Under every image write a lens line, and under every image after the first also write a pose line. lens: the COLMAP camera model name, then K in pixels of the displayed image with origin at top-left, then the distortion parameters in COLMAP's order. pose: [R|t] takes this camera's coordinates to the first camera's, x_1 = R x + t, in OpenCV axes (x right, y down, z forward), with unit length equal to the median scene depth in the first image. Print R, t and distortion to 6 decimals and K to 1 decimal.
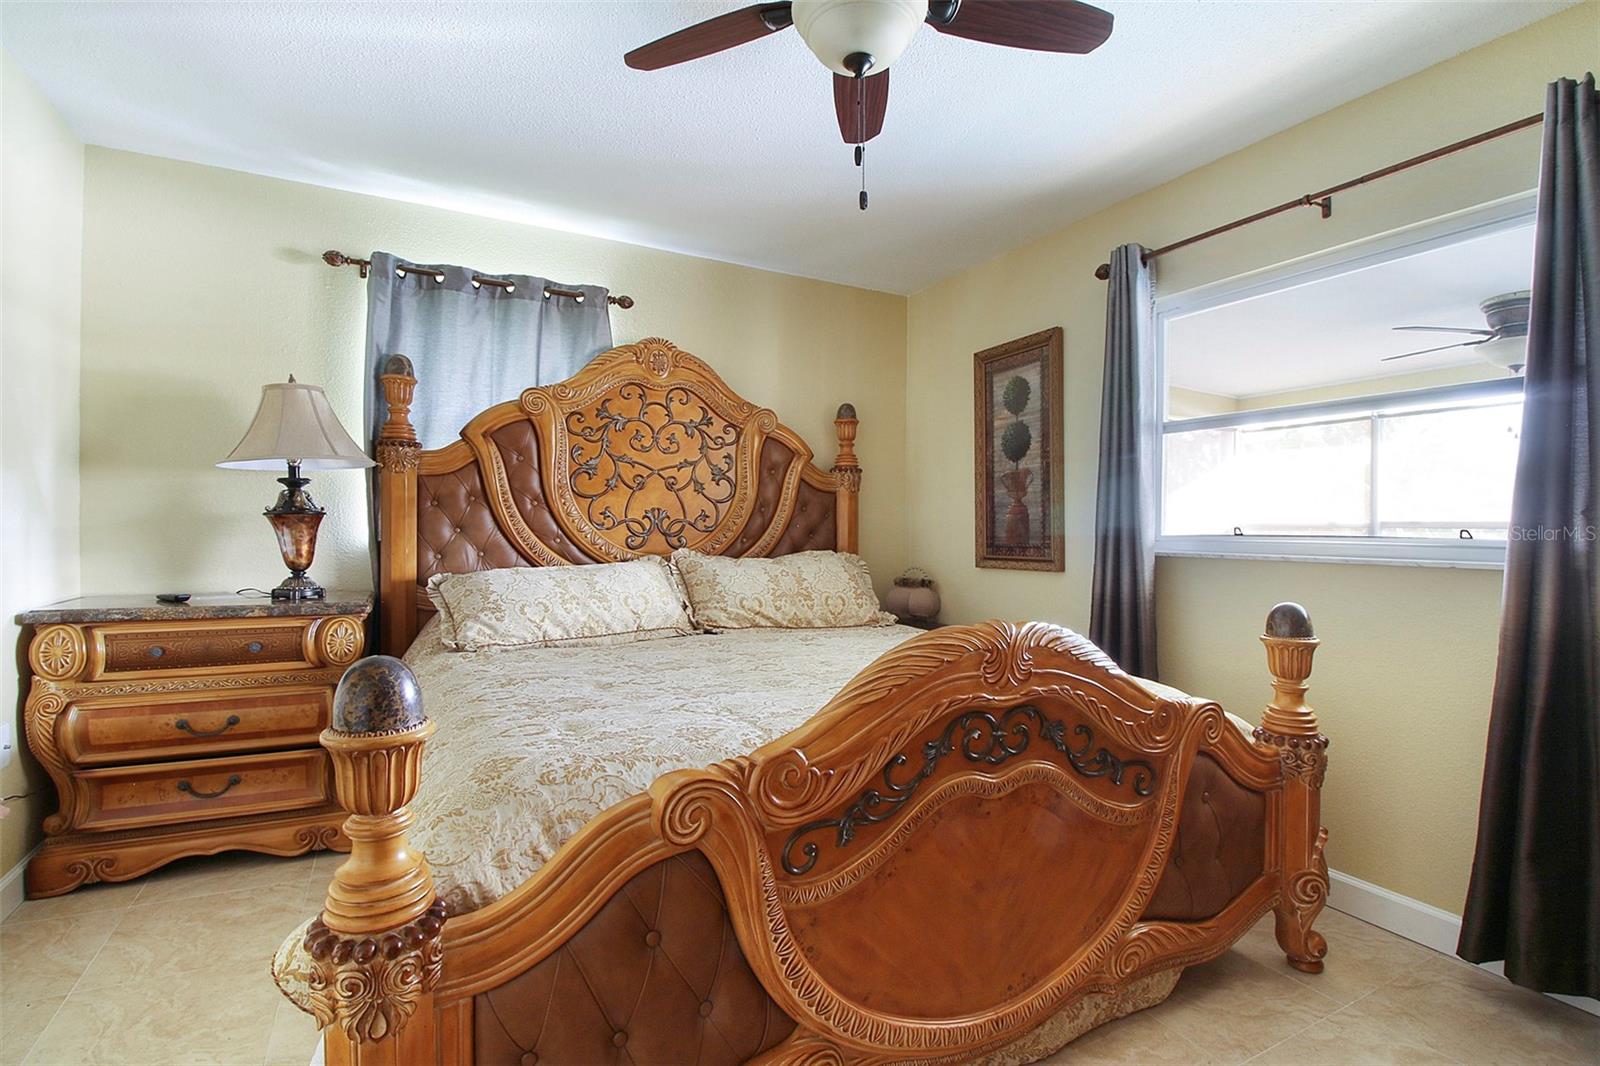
lens RADIAL K [[738.1, 0, 787.9], [0, 738.1, 548.6], [0, 0, 1]] dist [-0.000761, -0.013798]
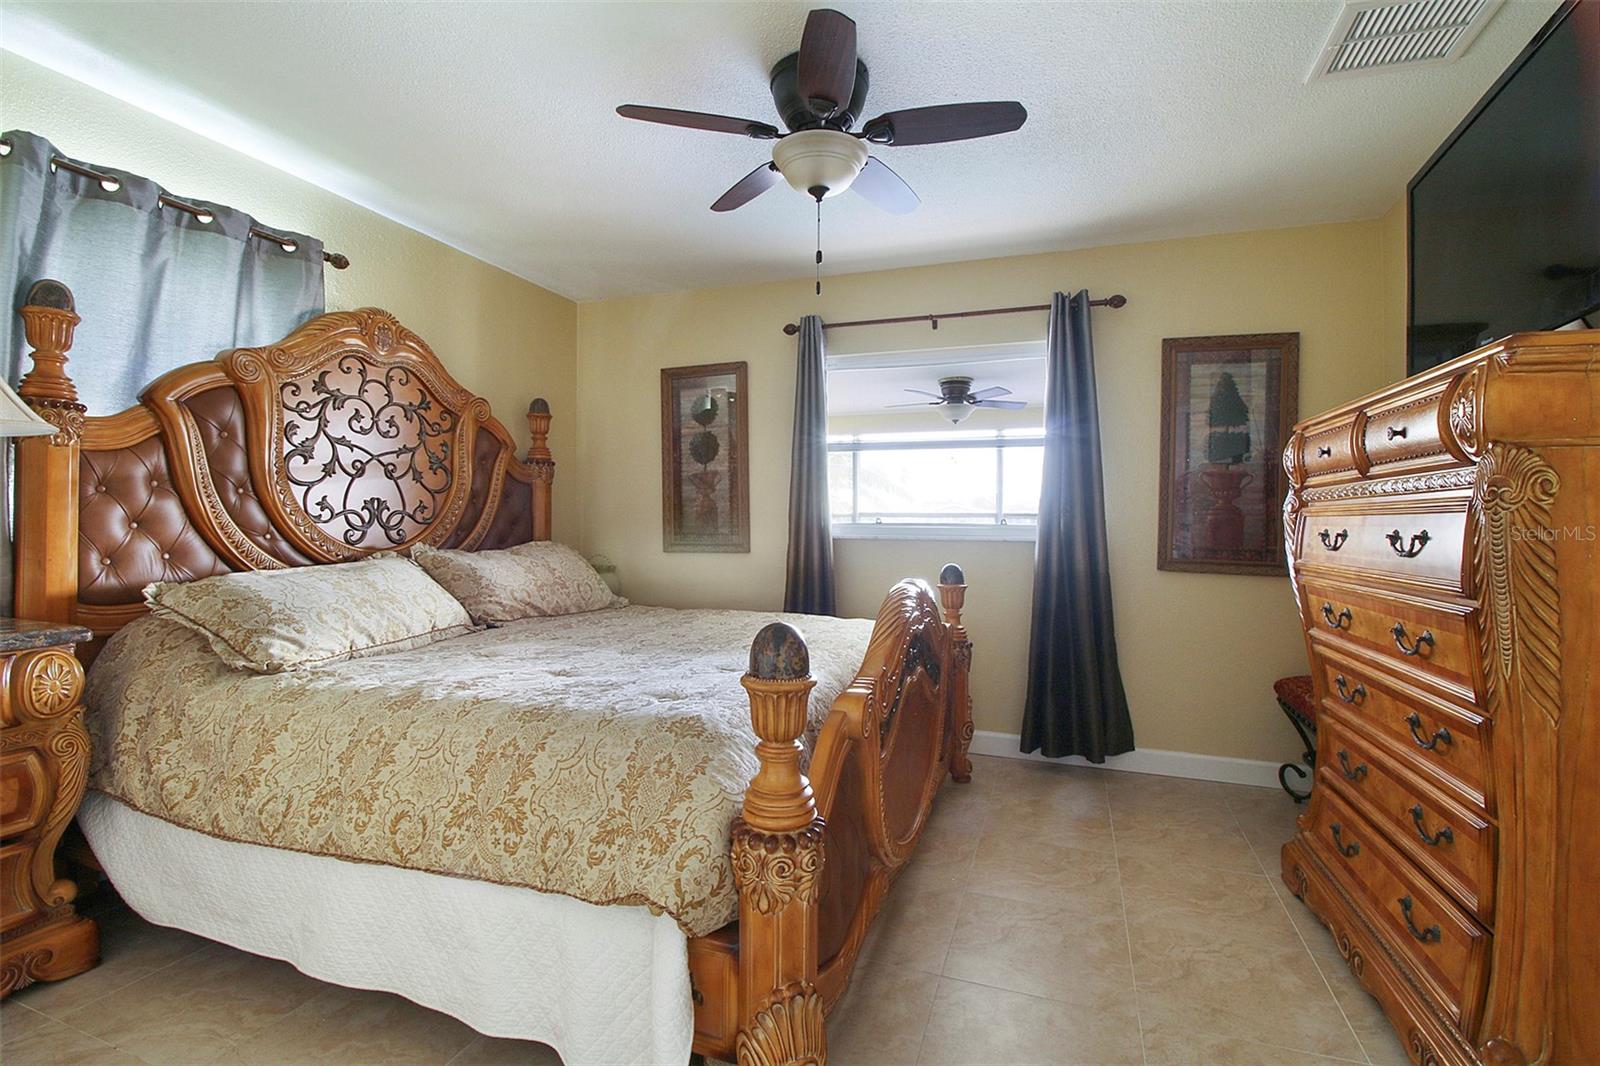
lens RADIAL K [[741.0, 0, 795.4], [0, 741.0, 527.6], [0, 0, 1]] dist [-0.002702, -0.014165]
pose [[0.734904, -0.012379, 0.678058, -0.433686], [0.020296, 0.999787, -0.003744, -0.005803], [-0.677867, 0.016513, 0.734999, 0.000339]]
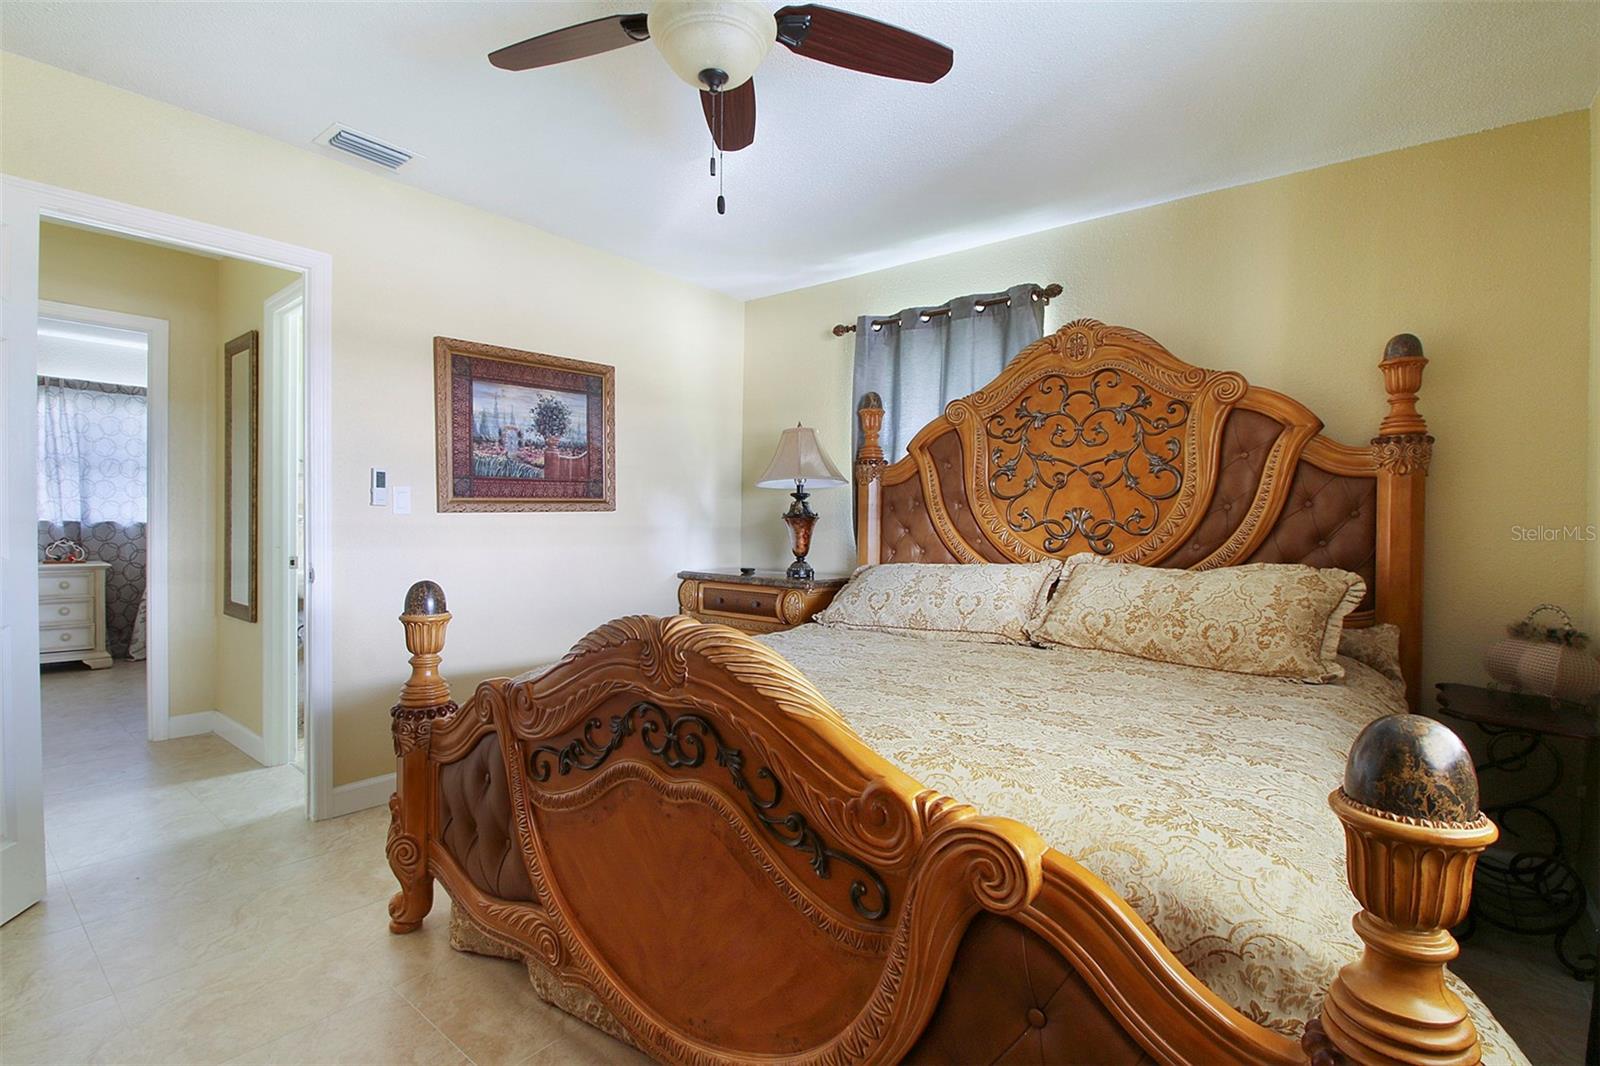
lens RADIAL K [[738.1, 0, 787.9], [0, 738.1, 548.6], [0, 0, 1]] dist [-0.000761, -0.013798]
pose [[0.397030, 0.025654, -0.917447, 0.537214], [-0.037672, 0.999222, 0.011638, -0.002416], [0.917032, 0.029941, 0.397688, 0.333593]]
